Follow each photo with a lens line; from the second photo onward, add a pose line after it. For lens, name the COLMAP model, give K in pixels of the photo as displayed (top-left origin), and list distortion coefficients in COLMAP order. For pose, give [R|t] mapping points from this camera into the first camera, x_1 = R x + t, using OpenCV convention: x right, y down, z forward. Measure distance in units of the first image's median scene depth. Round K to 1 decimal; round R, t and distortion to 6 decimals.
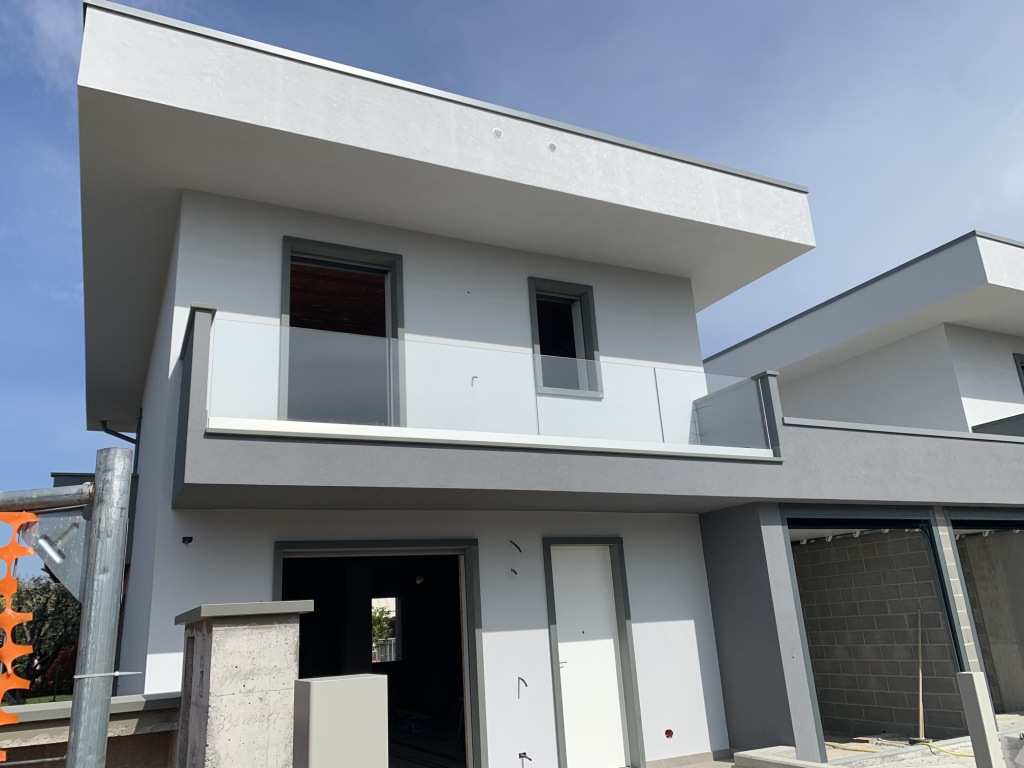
lens RADIAL K [[773.6, 0, 506.3], [0, 773.6, 378.1], [0, 0, 1]] dist [0.016815, -0.019785]
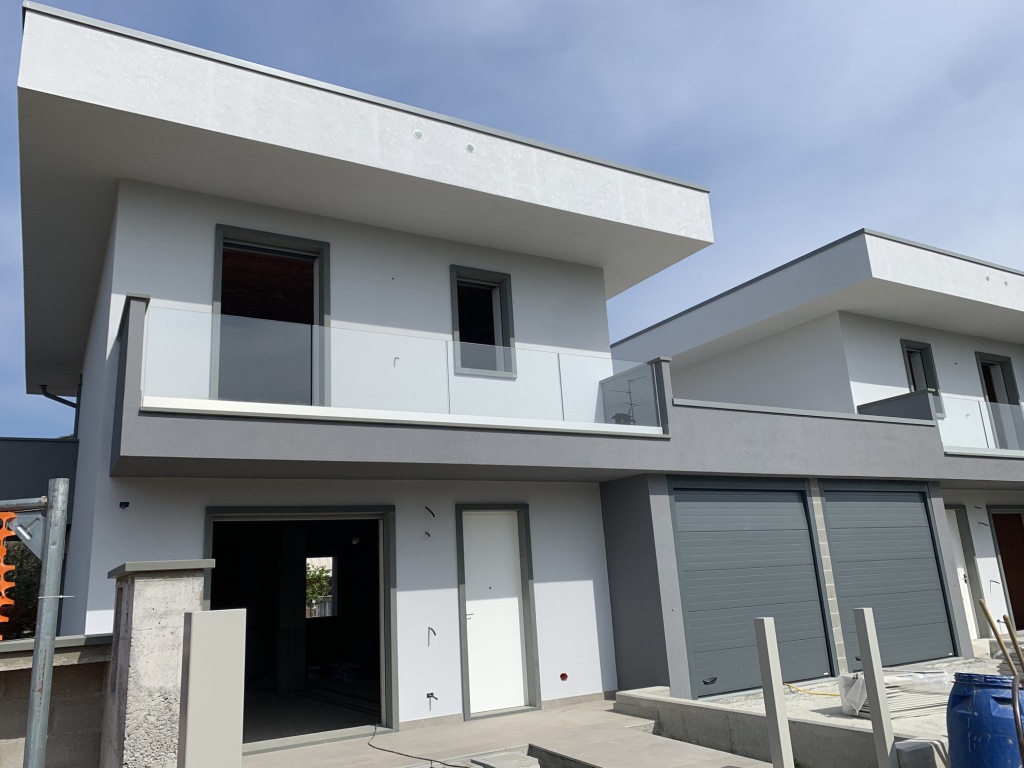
lens RADIAL K [[773.6, 0, 507.1], [0, 773.6, 378.7], [0, 0, 1]] dist [0.016815, -0.019785]
pose [[0.997958, 0.017625, 0.061394, 0.048385], [-0.020617, 0.998613, 0.048451, -0.028072], [-0.060454, -0.049618, 0.996937, -0.097807]]
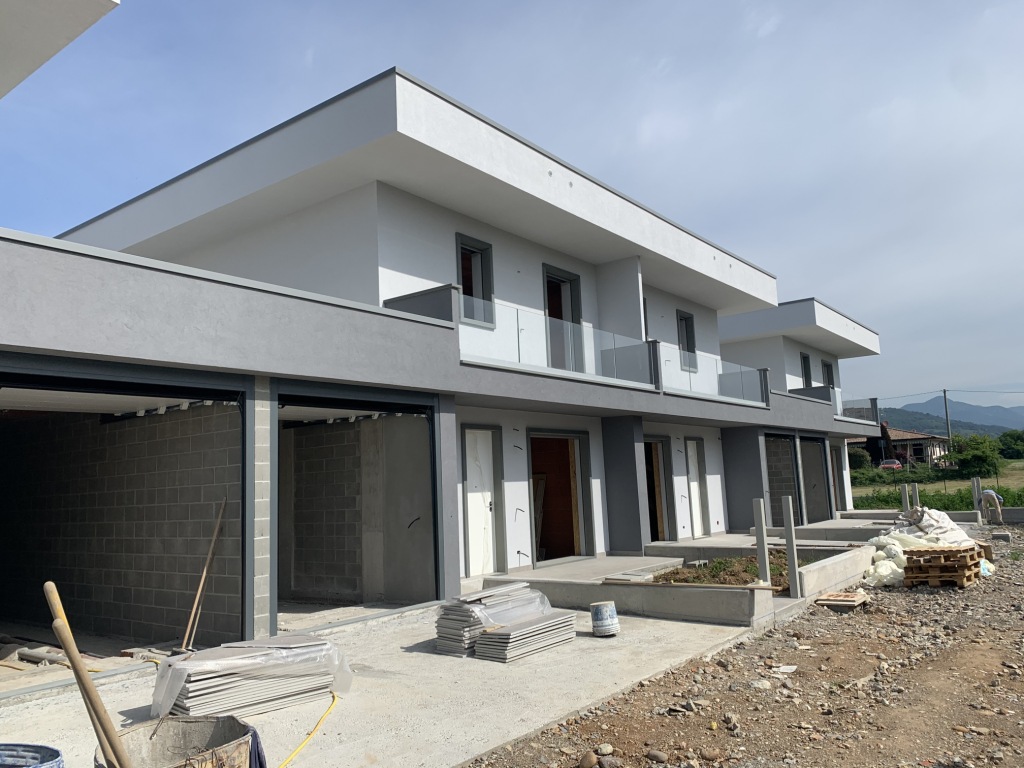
lens RADIAL K [[773.6, 0, 518.5], [0, 773.6, 374.6], [0, 0, 1]] dist [0.016815, -0.019785]
pose [[0.889802, 0.080340, 0.449220, 0.490894], [-0.144894, 0.983183, 0.111165, 0.036095], [-0.432734, -0.164004, 0.886478, 0.172781]]
